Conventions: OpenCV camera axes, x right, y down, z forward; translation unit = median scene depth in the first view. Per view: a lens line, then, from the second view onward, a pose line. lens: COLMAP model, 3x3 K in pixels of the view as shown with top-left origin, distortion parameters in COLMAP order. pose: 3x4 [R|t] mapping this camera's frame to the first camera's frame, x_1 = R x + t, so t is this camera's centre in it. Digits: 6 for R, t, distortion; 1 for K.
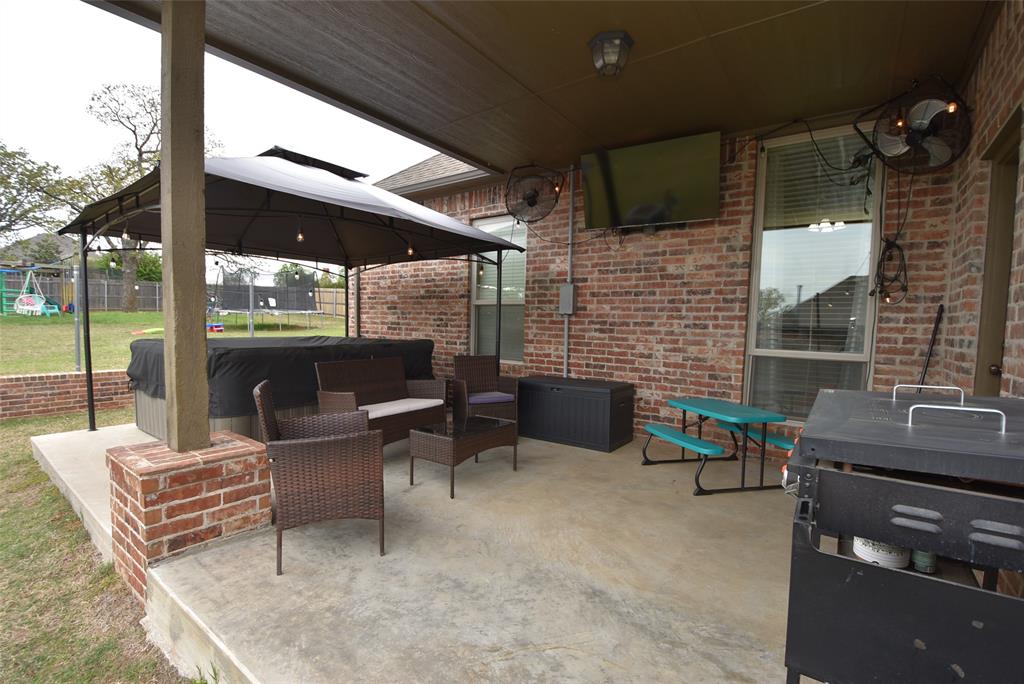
lens RADIAL K [[455.3, 0, 510.9], [0, 455.3, 350.2], [0, 0, 1]] dist [-0.000117, -0.000049]
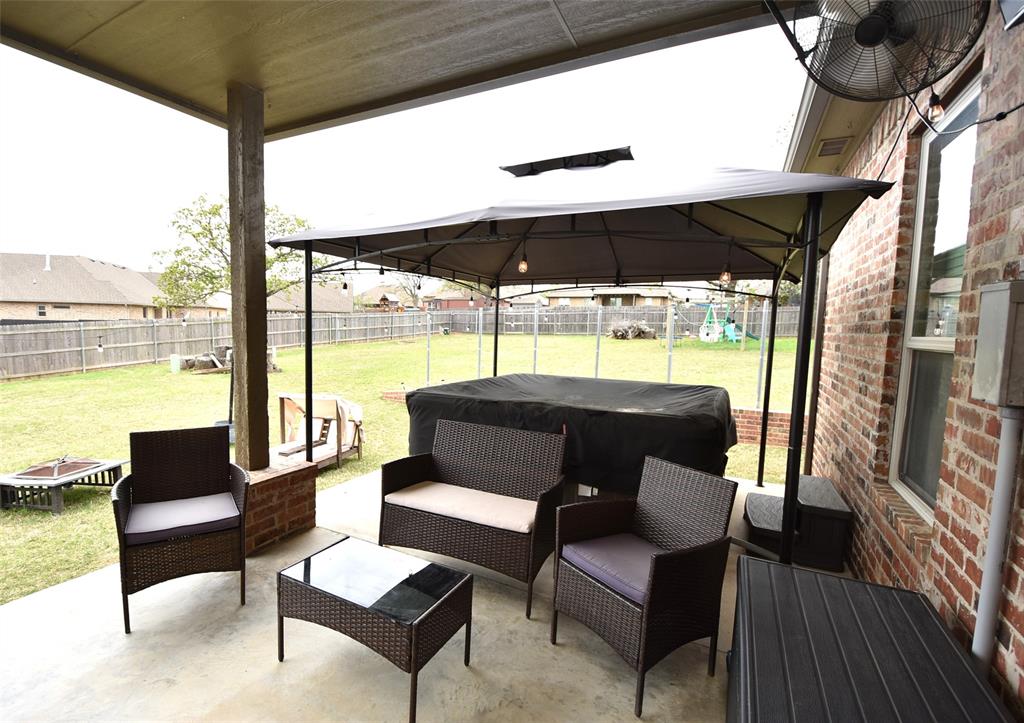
lens RADIAL K [[504.4, 0, 511.2], [0, 504.4, 373.8], [0, 0, 1]] dist [-0.000321, -0.000145]
pose [[0.126904, 0.075676, -0.989024, 0.350654], [-0.081626, 0.994500, 0.065621, -0.089736], [0.988551, 0.072402, 0.132383, 0.695160]]
